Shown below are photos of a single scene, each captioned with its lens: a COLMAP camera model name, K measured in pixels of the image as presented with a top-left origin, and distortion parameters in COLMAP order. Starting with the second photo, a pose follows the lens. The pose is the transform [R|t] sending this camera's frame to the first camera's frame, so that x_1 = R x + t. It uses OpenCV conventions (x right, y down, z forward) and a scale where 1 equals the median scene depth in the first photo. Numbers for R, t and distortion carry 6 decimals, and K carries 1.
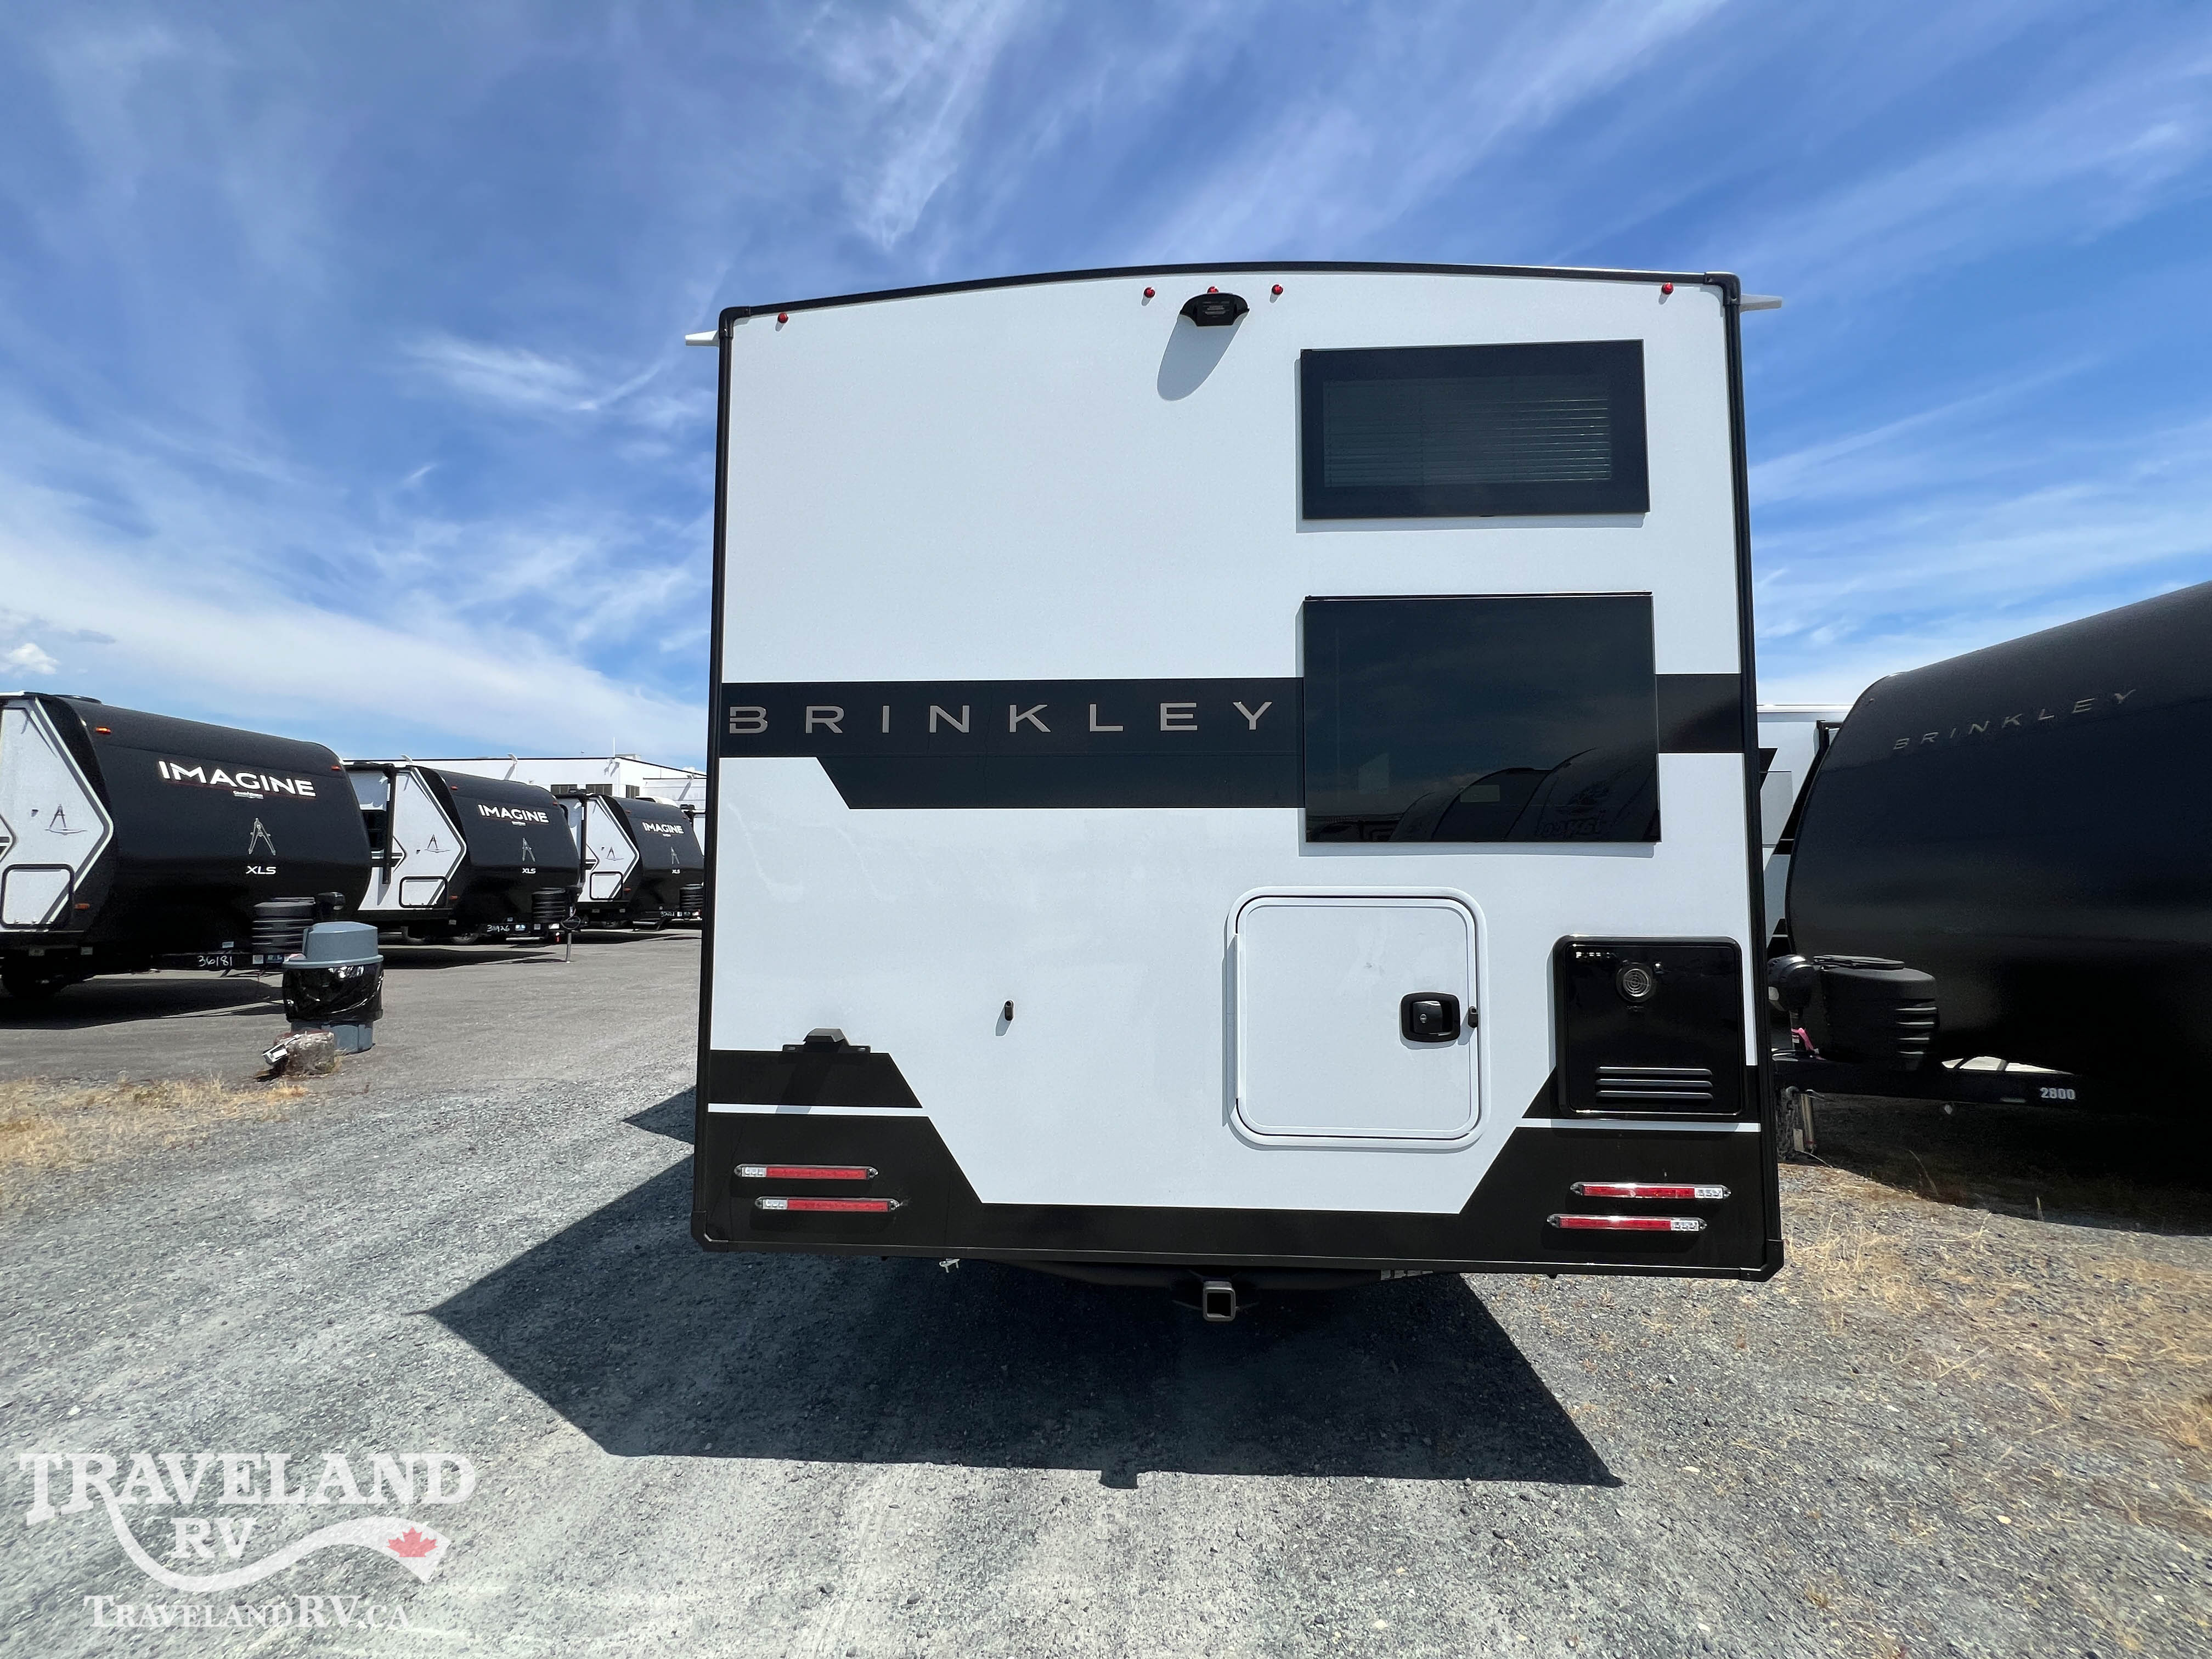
lens RADIAL K [[888.0, 0, 1104.5], [0, 888.0, 827.5], [0, 0, 1]] dist [-0.002903, 0.000542]
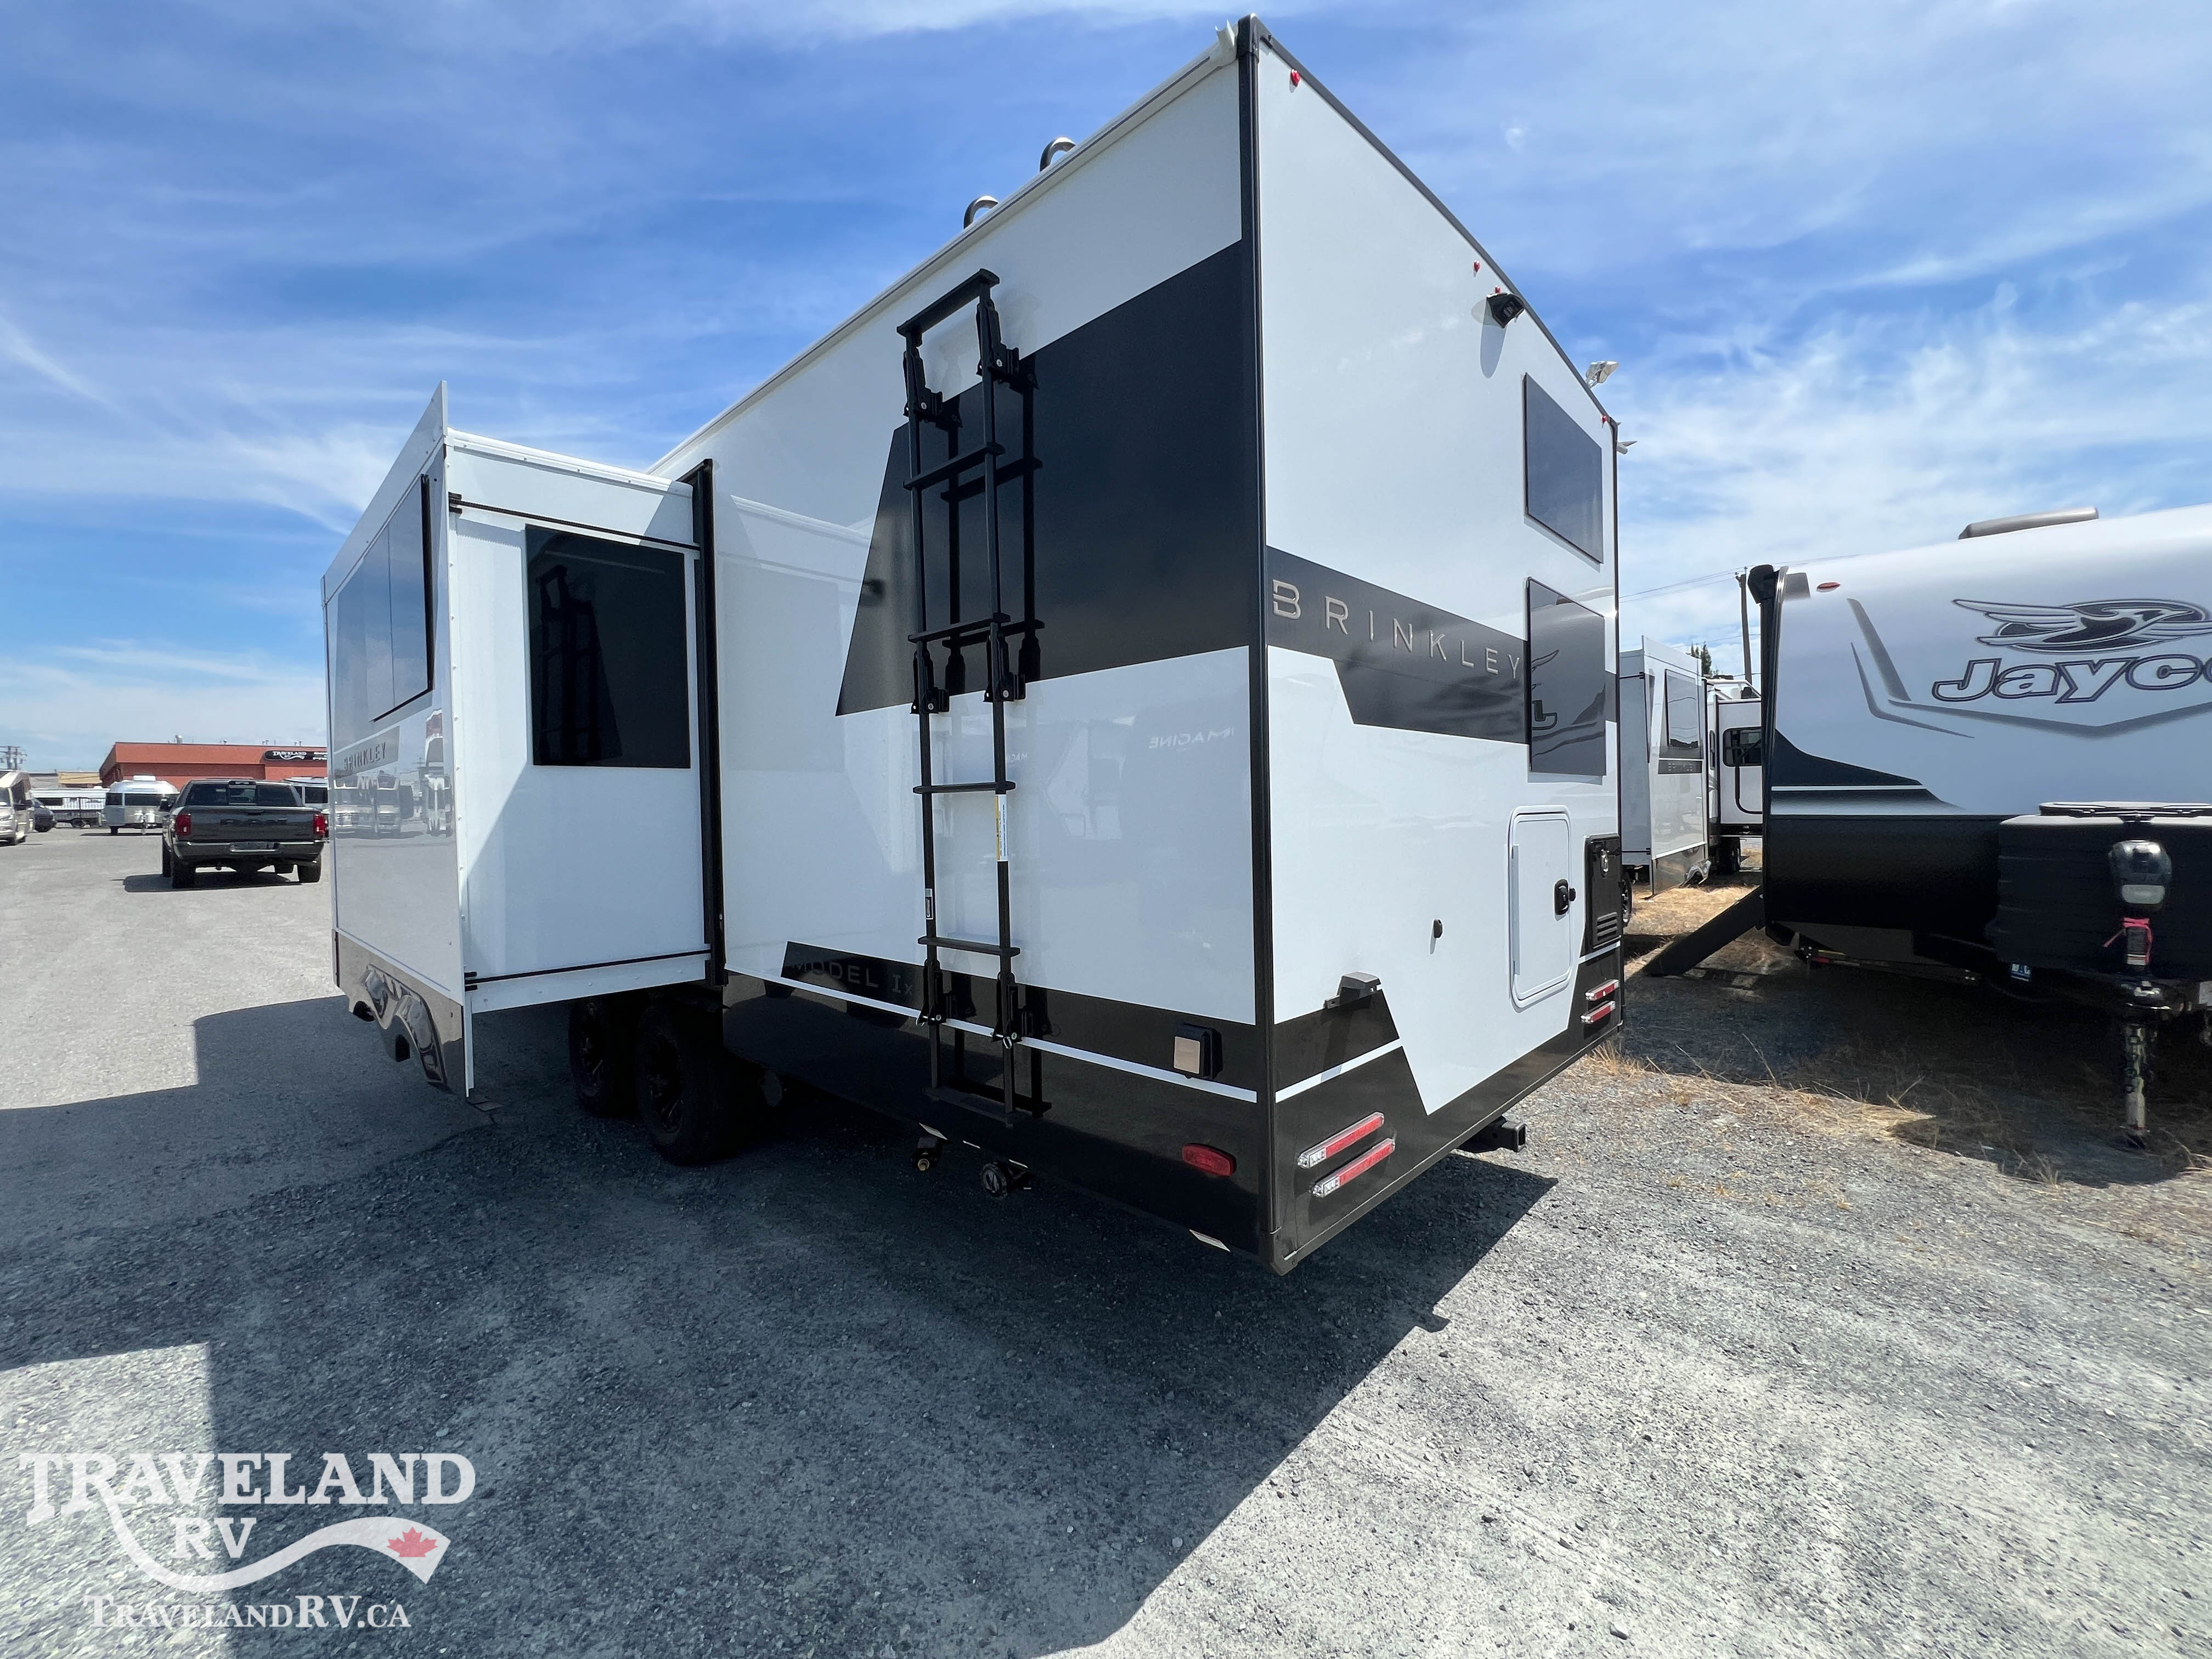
lens RADIAL K [[888.0, 0, 1104.5], [0, 888.0, 827.5], [0, 0, 1]] dist [-0.002903, 0.000542]
pose [[0.643275, -0.027452, 0.765143, -1.133159], [-0.024550, 0.998104, 0.056450, 0.038472], [-0.765242, -0.055097, 0.641381, 0.628794]]
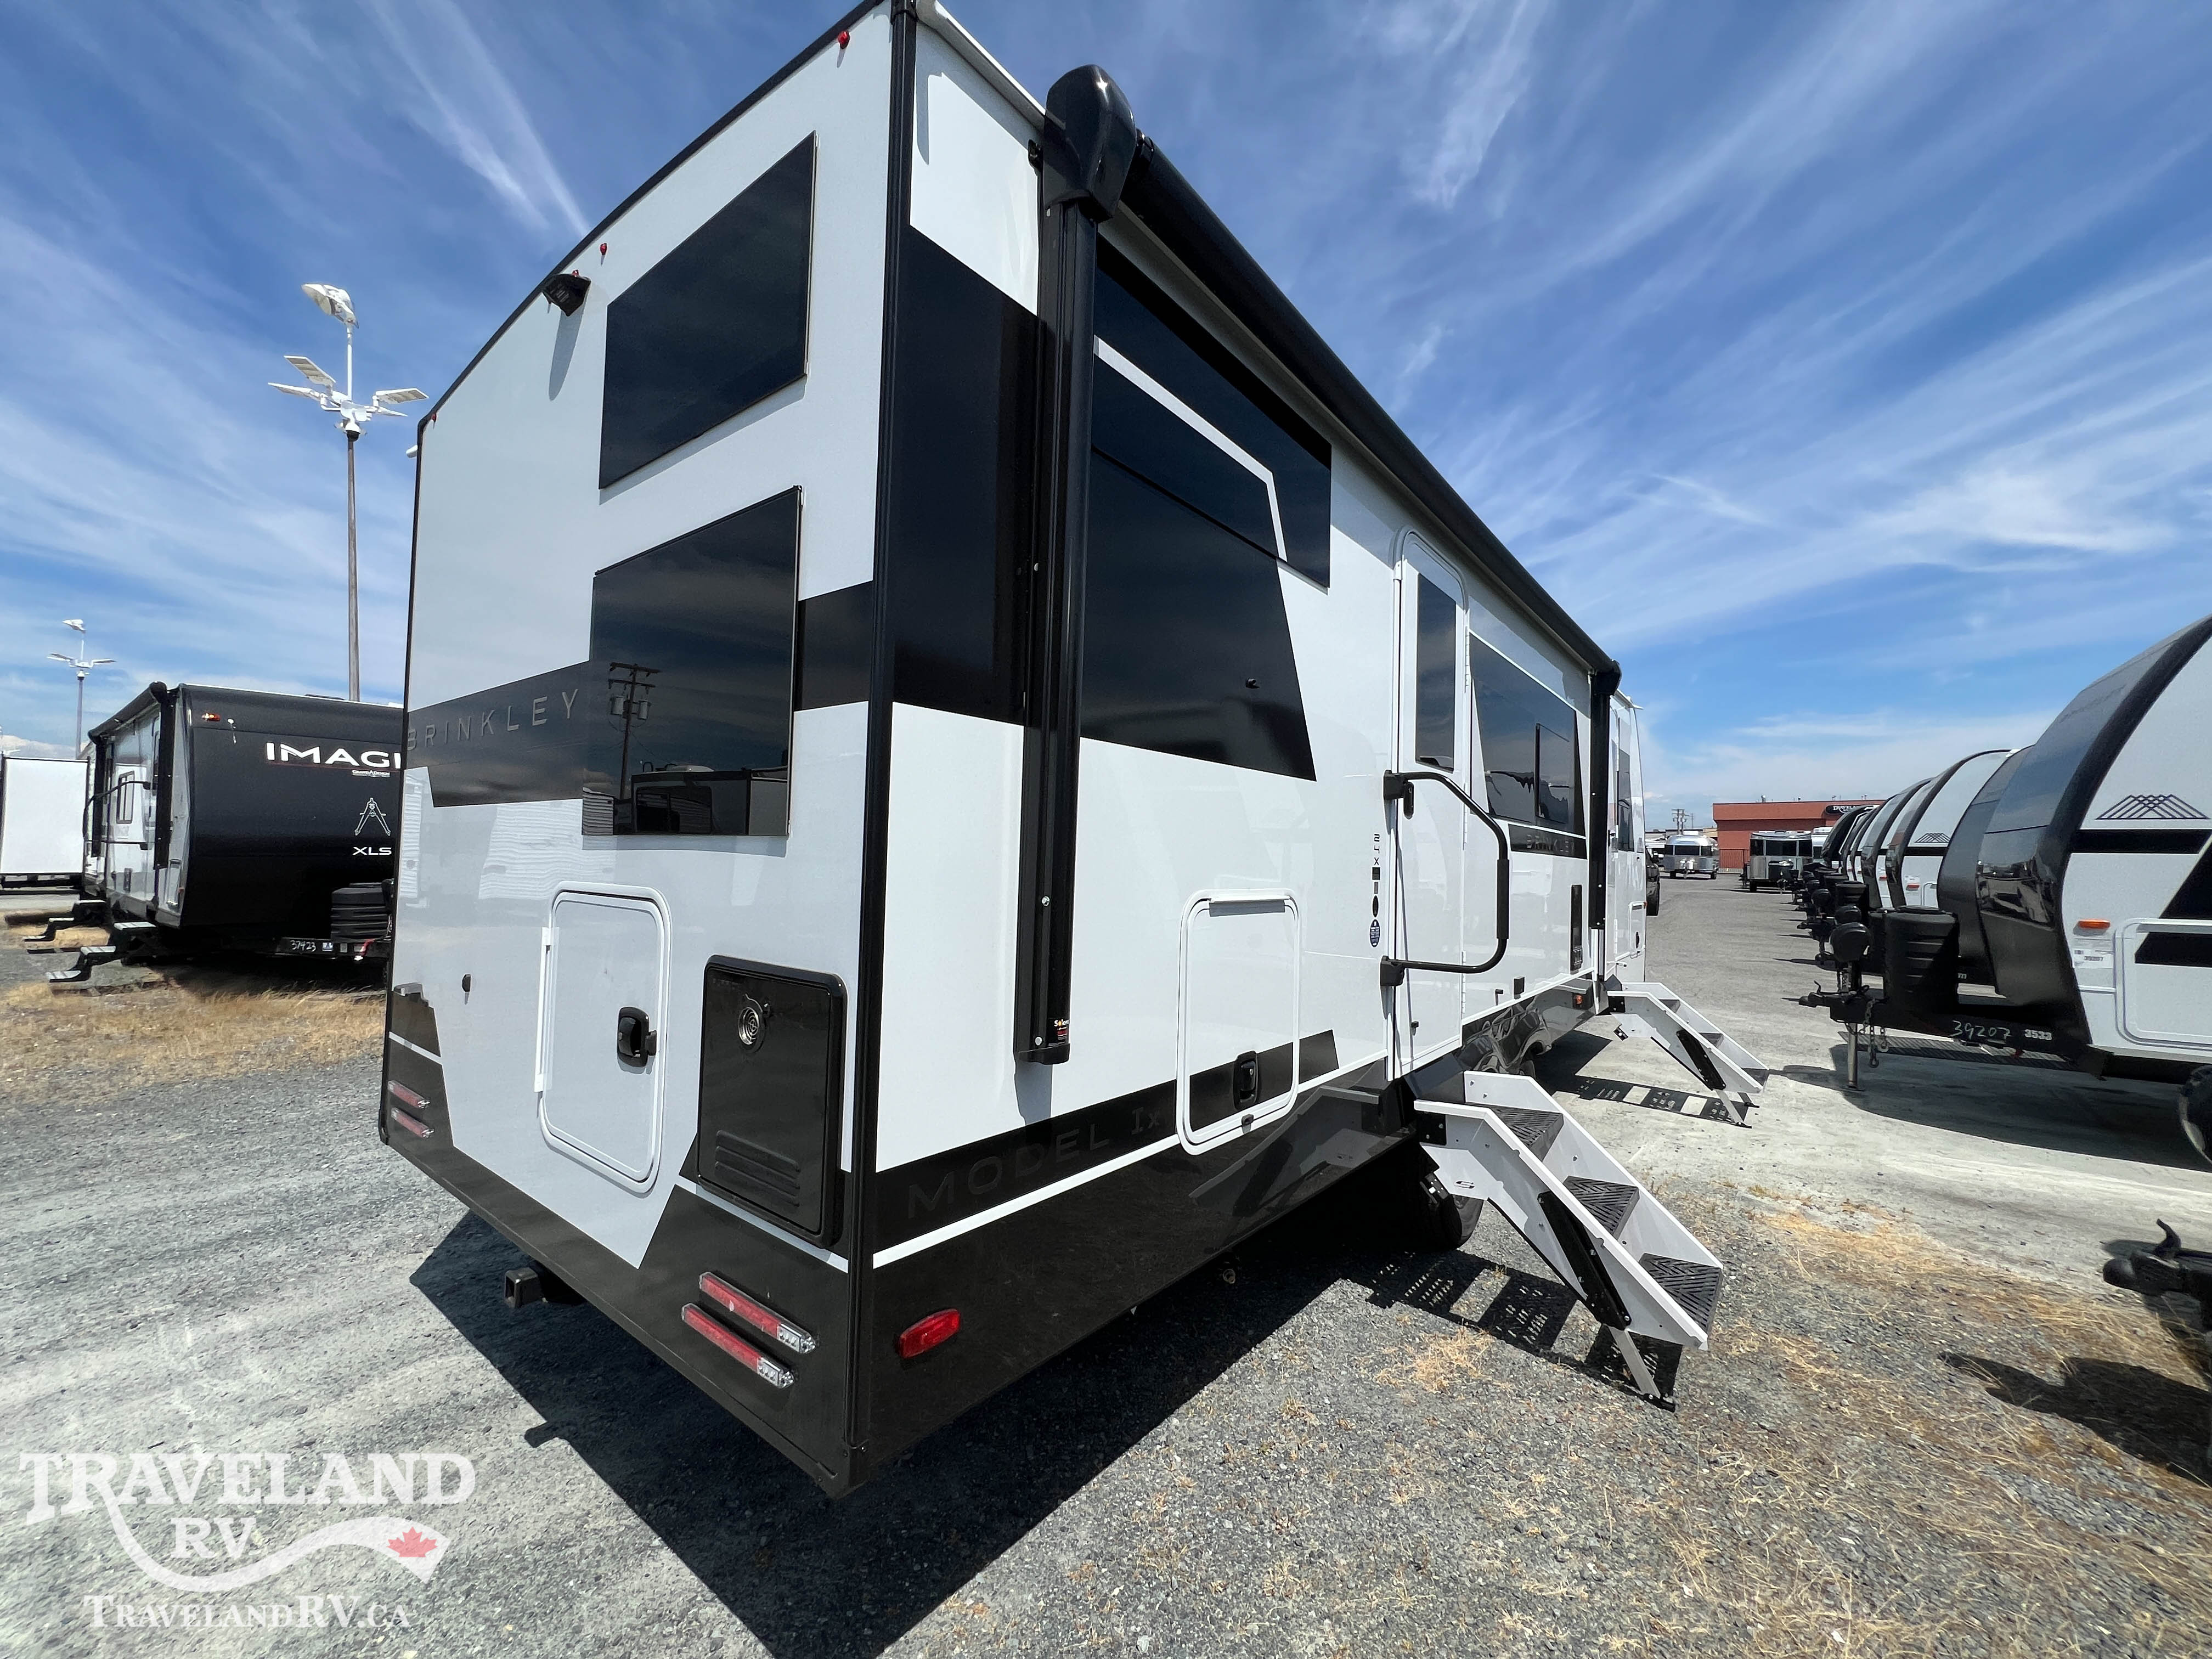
lens RADIAL K [[888.0, 0, 1104.5], [0, 888.0, 827.5], [0, 0, 1]] dist [-0.002903, 0.000542]
pose [[0.817789, -0.003874, -0.575506, 1.196032], [0.011664, 0.999884, 0.009844, 0.006291], [0.575401, -0.014763, 0.817738, 0.538531]]
